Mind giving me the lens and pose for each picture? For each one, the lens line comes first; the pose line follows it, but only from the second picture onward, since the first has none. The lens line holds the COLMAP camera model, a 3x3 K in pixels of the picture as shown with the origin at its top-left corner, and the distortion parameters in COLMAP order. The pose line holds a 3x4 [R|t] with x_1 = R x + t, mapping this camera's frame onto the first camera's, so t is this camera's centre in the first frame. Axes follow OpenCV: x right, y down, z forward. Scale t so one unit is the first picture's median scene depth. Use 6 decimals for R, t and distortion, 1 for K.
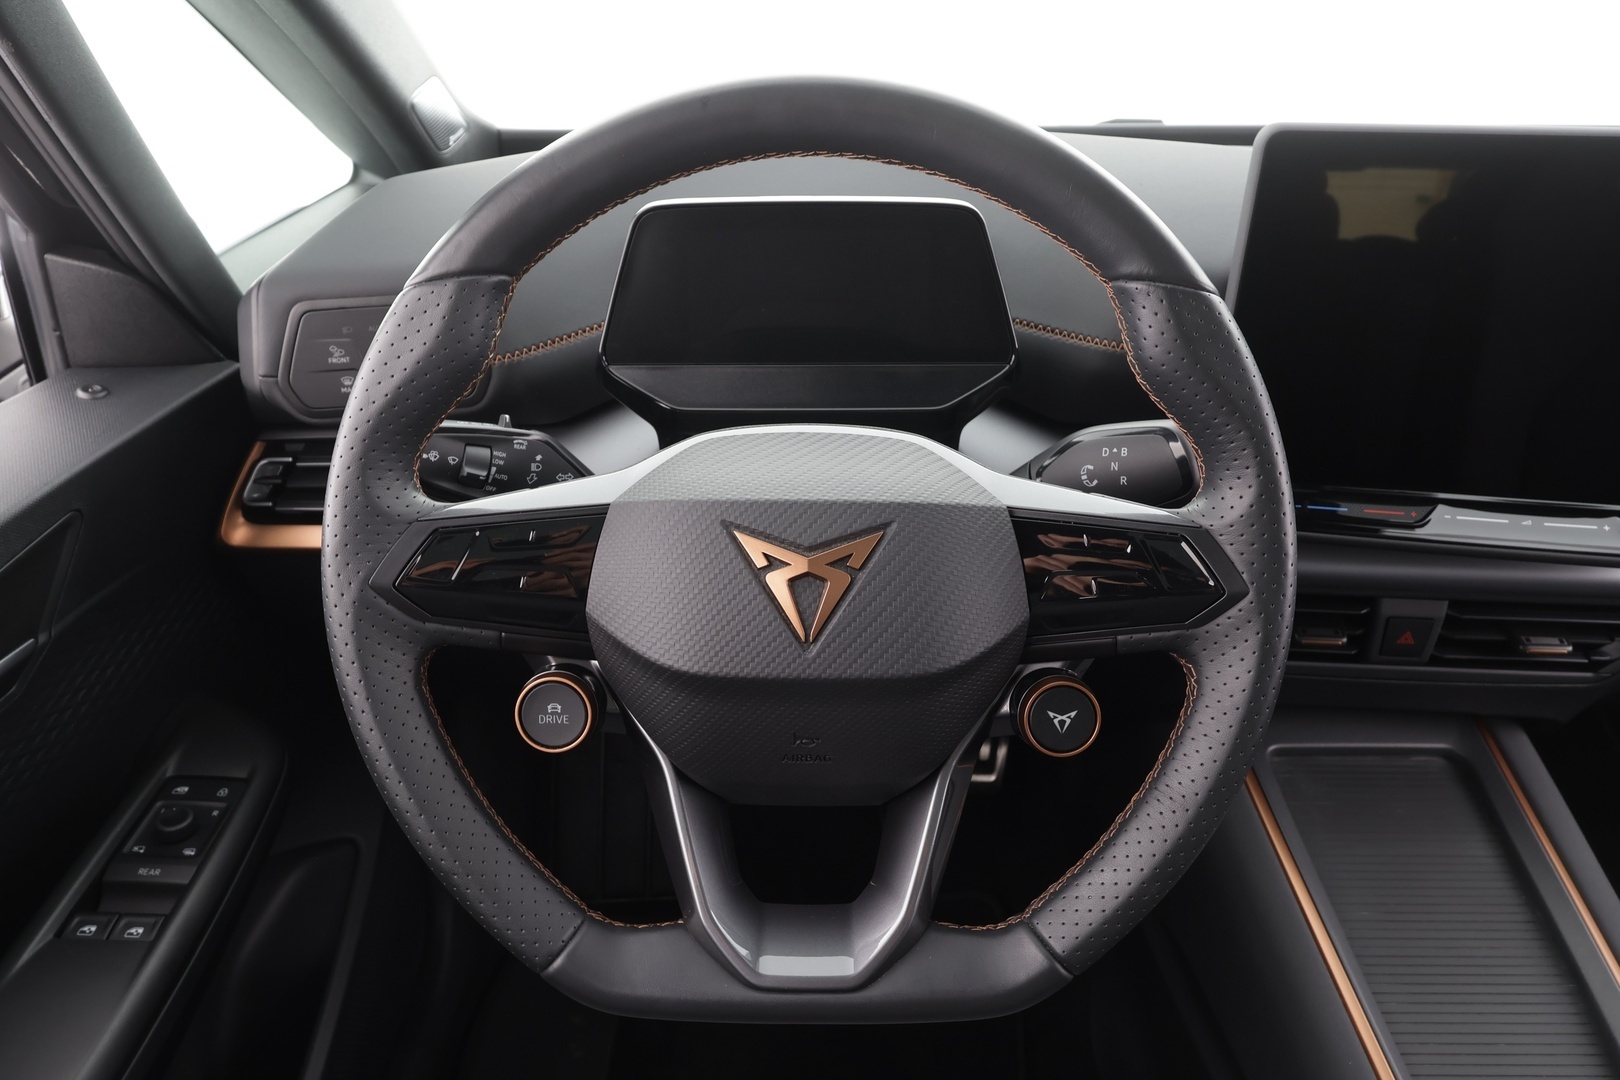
lens RADIAL K [[1056.2, 0, 806.1], [0, 1056.2, 543.2], [0, 0, 1]] dist [0.002760, -0.000029]
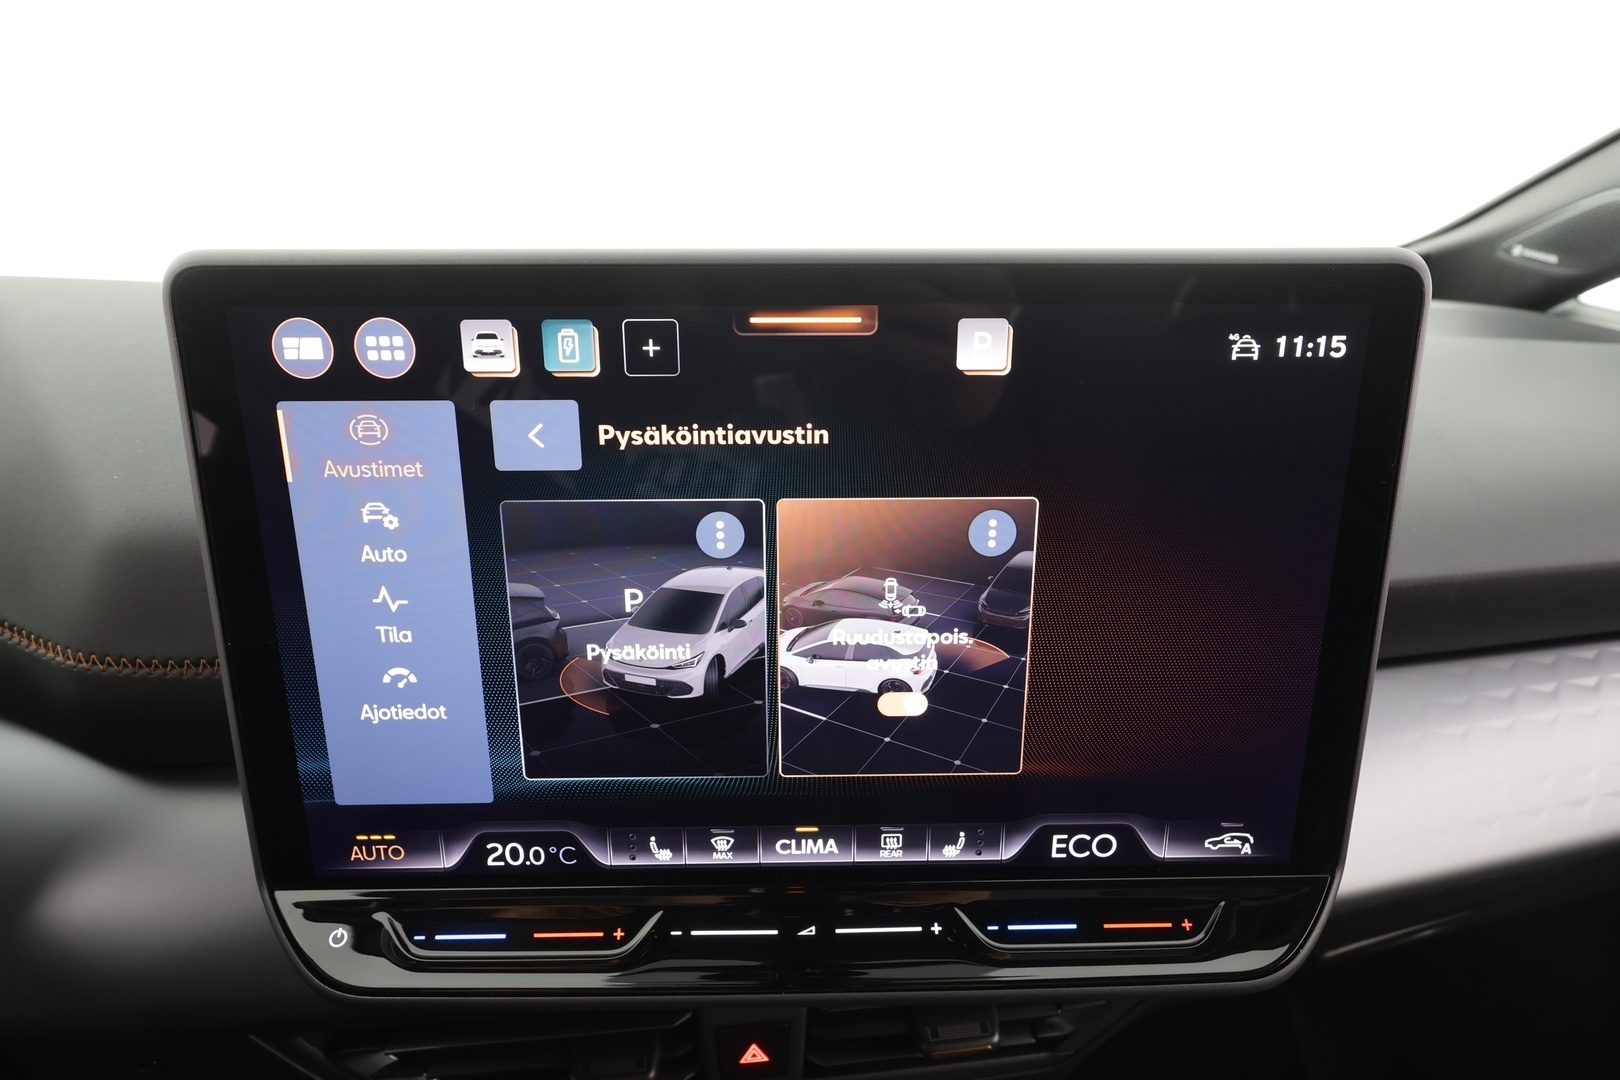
lens RADIAL K [[961.6, 0, 810.0], [0, 961.6, 540.0], [0, 0, 1]] dist [0.001519, 0.000385]
pose [[0.980433, -0.073769, 0.182508, 0.786133], [0.092588, 0.990985, -0.096831, -0.227363], [-0.173719, 0.111834, 0.978425, 0.622528]]
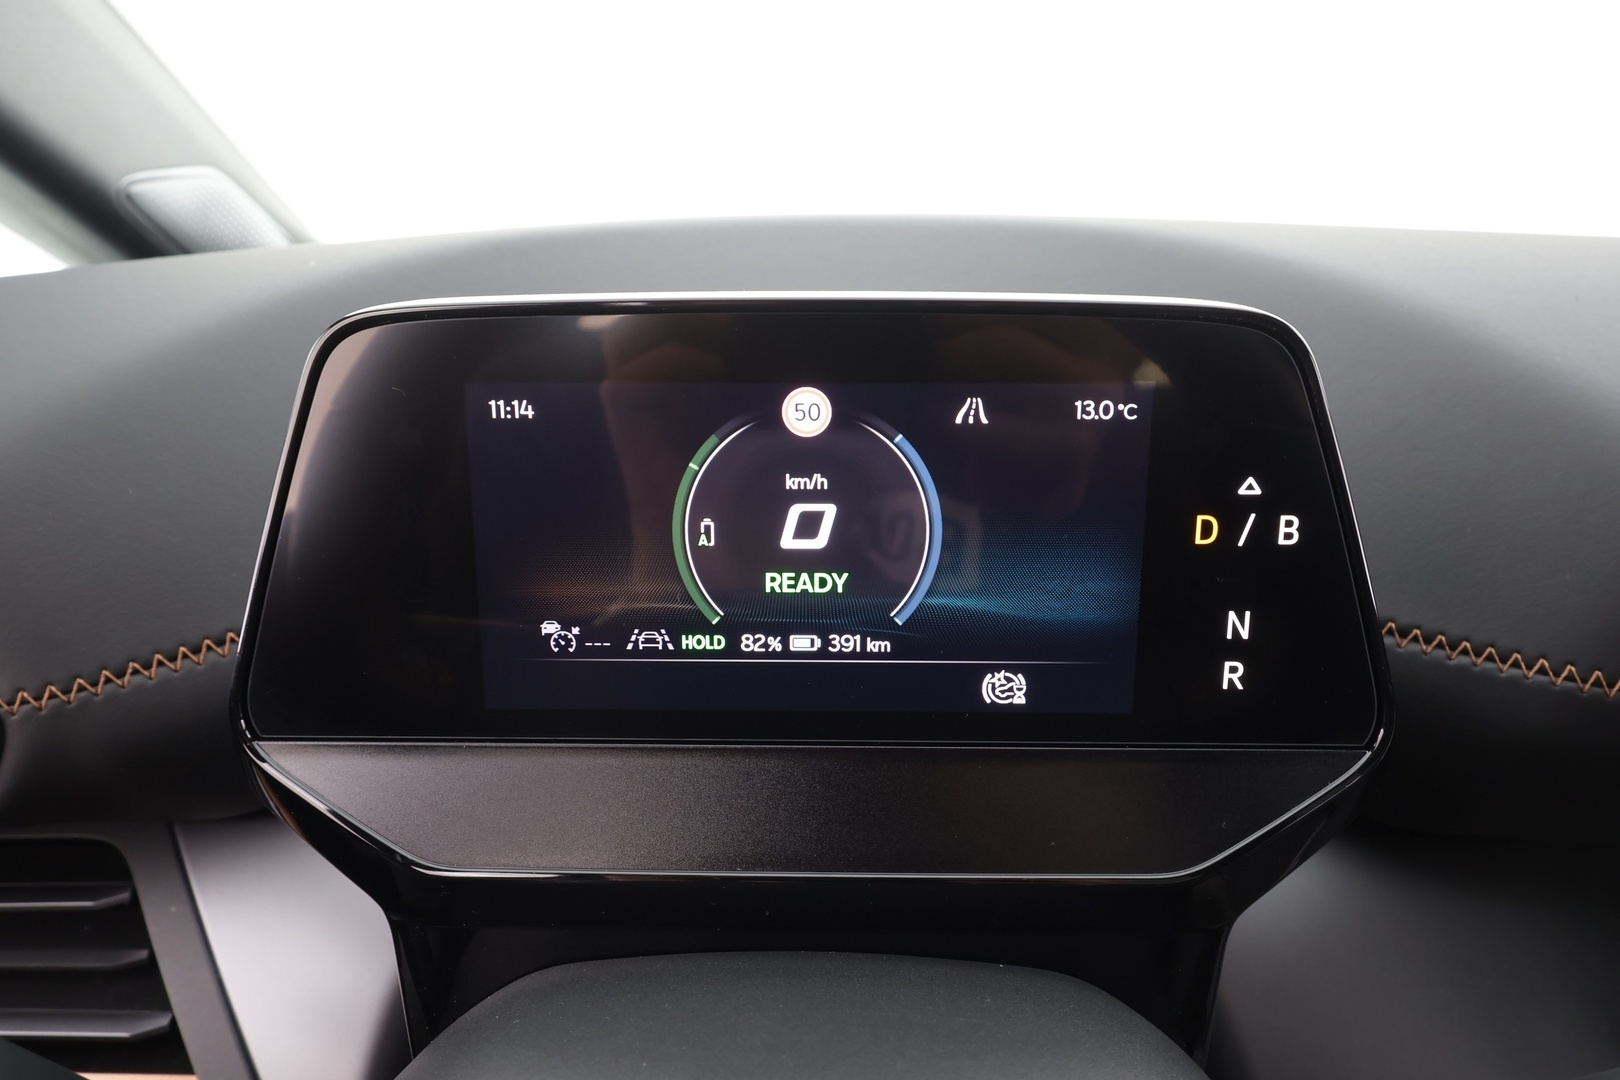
lens RADIAL K [[999.3, 0, 810.0], [0, 999.3, 540.0], [0, 0, 1]] dist [0.000972, 0.000039]
pose [[0.999794, 0.007074, -0.018998, 0.012915], [-0.010486, 0.982498, -0.185979, -0.228974], [0.017350, 0.186140, 0.982370, 0.861148]]
